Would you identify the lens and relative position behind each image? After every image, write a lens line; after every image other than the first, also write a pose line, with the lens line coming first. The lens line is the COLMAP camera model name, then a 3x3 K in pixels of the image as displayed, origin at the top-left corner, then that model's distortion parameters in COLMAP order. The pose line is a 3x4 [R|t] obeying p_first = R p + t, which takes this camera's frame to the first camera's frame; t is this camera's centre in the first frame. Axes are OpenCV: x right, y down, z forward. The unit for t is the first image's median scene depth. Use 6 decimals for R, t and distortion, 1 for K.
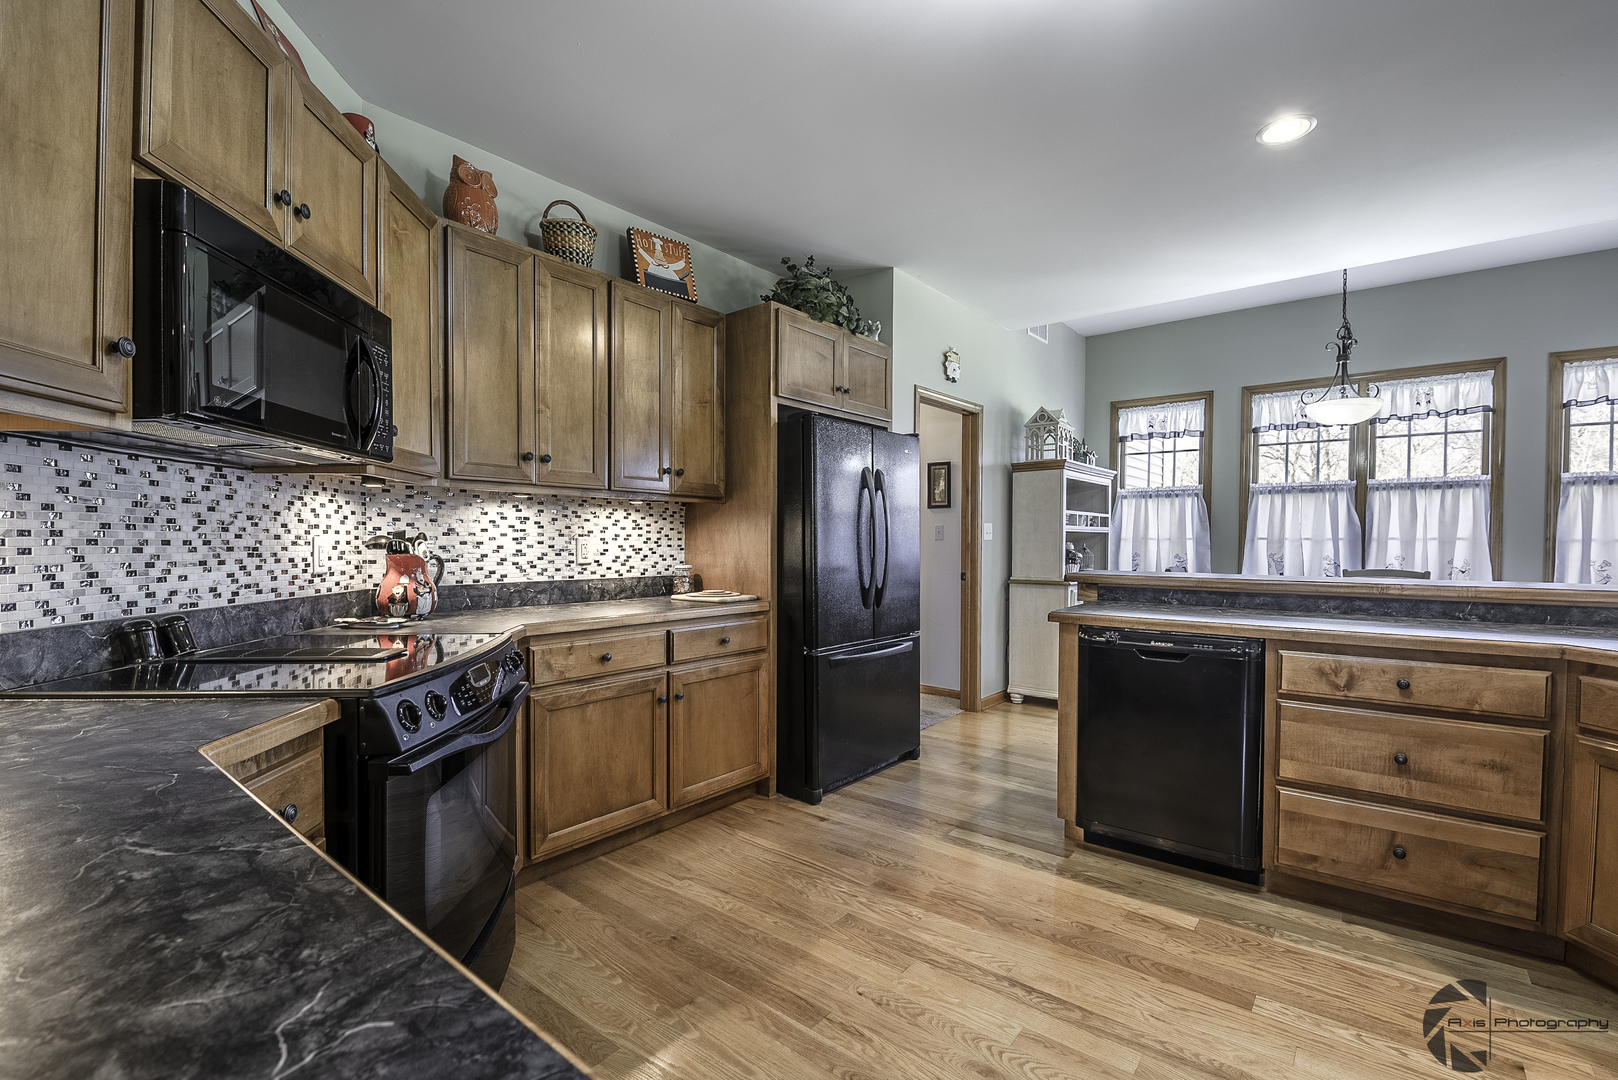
lens RADIAL K [[705.2, 0, 815.1], [0, 705.2, 551.4], [0, 0, 1]] dist [-0.014184, -0.004494]
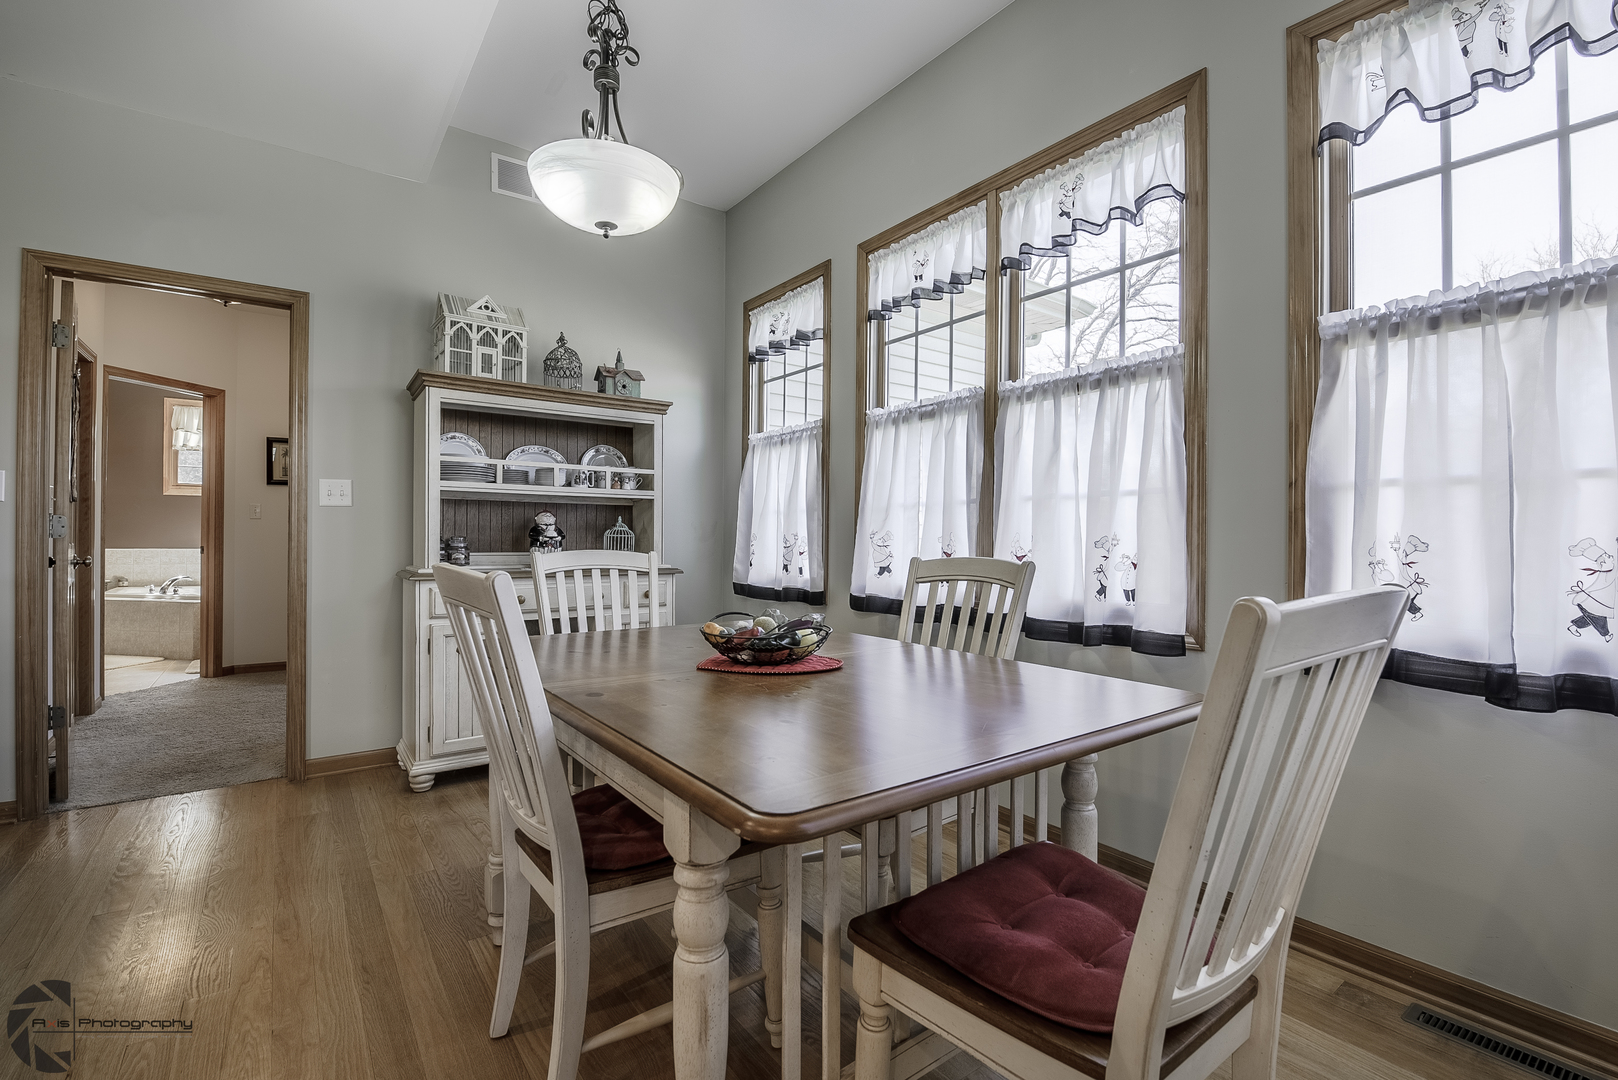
lens RADIAL K [[705.2, 0, 835.2], [0, 705.2, 538.3], [0, 0, 1]] dist [-0.014184, -0.004494]
pose [[0.969840, 0.003827, -0.243711, 0.797622], [-0.009092, 0.999749, -0.020482, 0.021348], [0.243571, 0.022080, 0.969632, 0.476766]]
